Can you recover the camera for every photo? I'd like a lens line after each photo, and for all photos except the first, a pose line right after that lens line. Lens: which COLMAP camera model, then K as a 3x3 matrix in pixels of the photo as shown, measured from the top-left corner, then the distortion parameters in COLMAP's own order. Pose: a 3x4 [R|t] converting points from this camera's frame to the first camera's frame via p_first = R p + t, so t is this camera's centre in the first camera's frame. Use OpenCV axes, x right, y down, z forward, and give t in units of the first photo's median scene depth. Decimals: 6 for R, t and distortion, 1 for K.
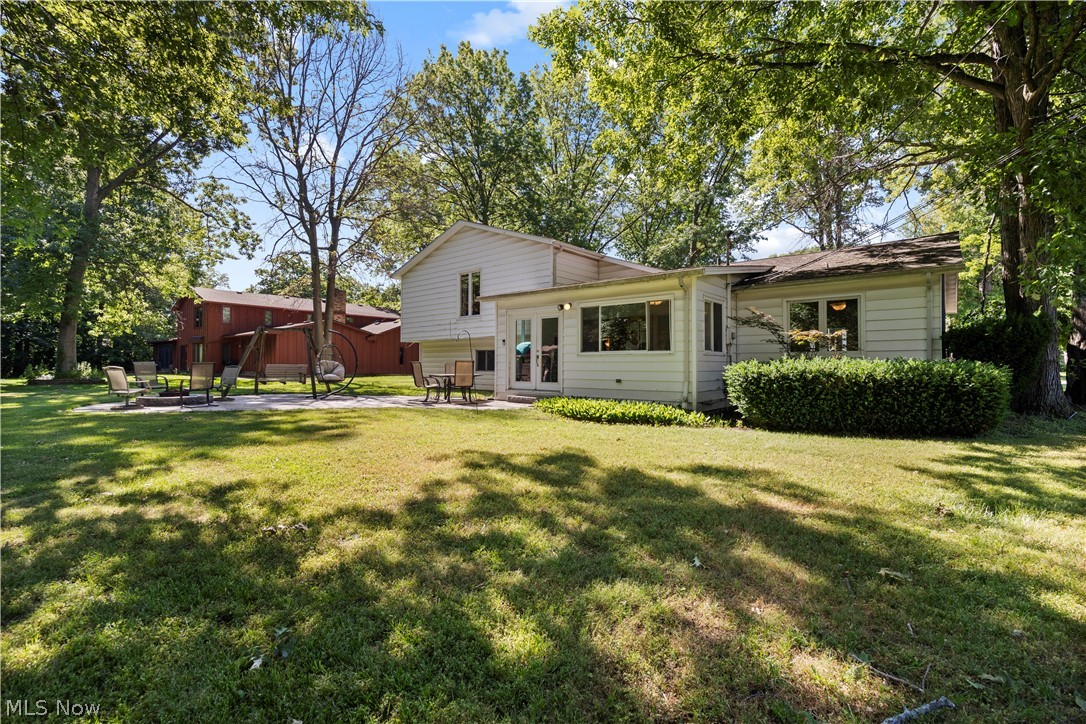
lens RADIAL K [[460.3, 0, 543.0], [0, 460.3, 362.0], [0, 0, 1]] dist [-0.030461, 0.000035]
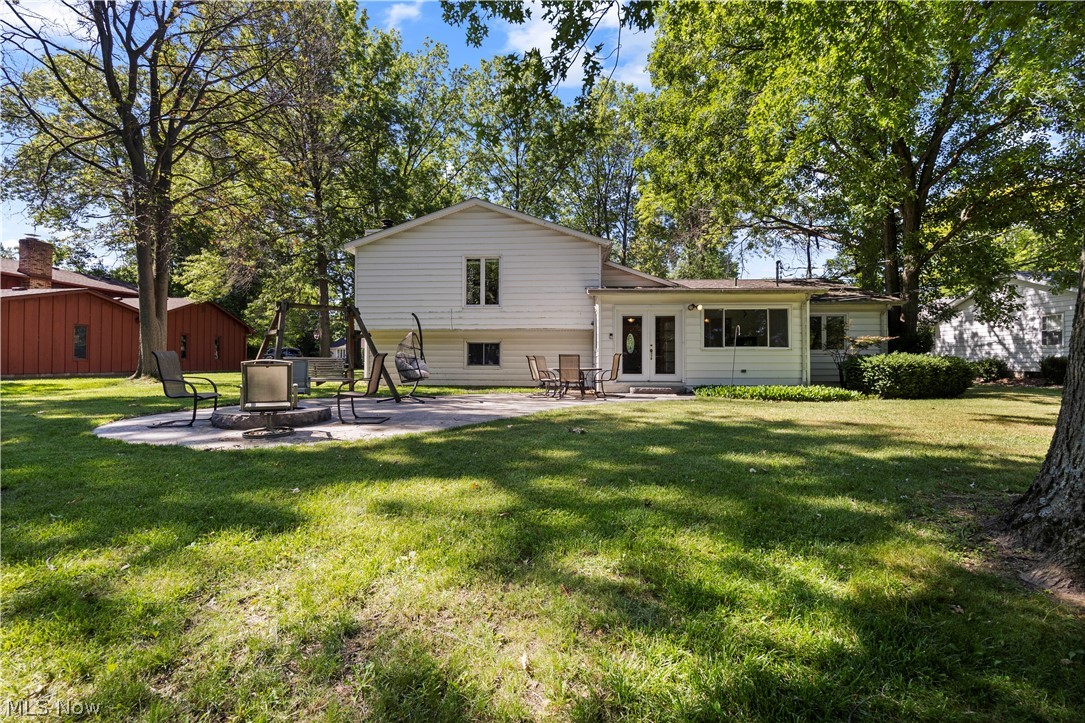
lens RADIAL K [[454.0, 0, 546.5], [0, 454.0, 354.1], [0, 0, 1]] dist [-0.015612, -0.000015]
pose [[0.804132, 0.005069, 0.594429, -0.932232], [-0.003262, 0.999986, -0.004113, 0.002375], [-0.594442, 0.001369, 0.804138, 0.314969]]
